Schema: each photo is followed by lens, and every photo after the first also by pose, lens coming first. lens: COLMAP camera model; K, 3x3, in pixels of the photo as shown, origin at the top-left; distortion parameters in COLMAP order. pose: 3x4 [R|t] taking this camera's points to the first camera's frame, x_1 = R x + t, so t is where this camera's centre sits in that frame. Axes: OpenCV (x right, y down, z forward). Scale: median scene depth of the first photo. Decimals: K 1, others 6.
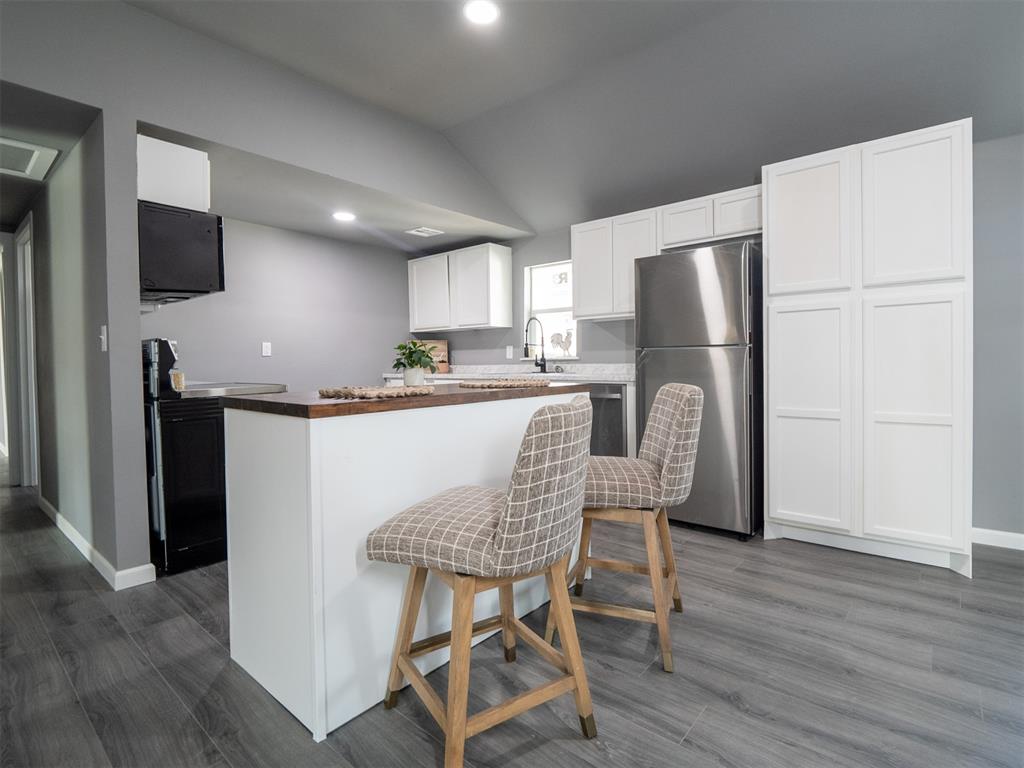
lens RADIAL K [[507.9, 0, 512.7], [0, 507.9, 377.3], [0, 0, 1]] dist [-0.003074, -0.000829]
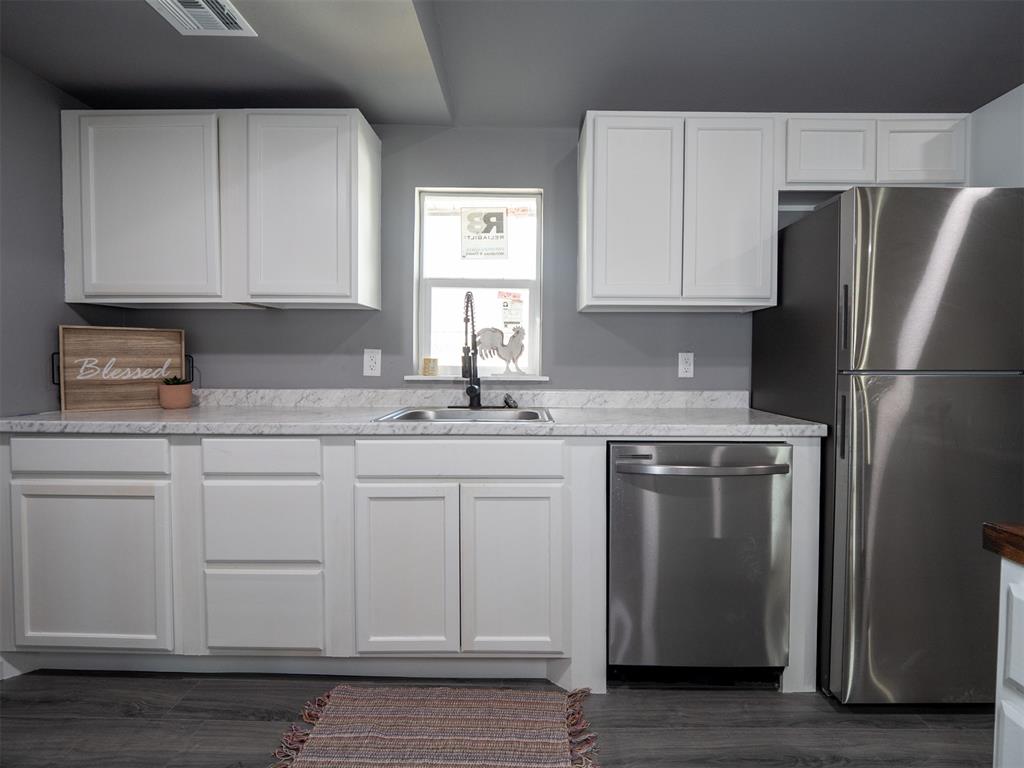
lens RADIAL K [[507.9, 0, 533.7], [0, 507.9, 358.0], [0, 0, 1]] dist [-0.003074, -0.000829]
pose [[0.764196, 0.004627, 0.644967, -0.206271], [0.003949, 0.999922, -0.011852, -0.050292], [-0.644972, 0.011604, 0.764118, 0.578192]]
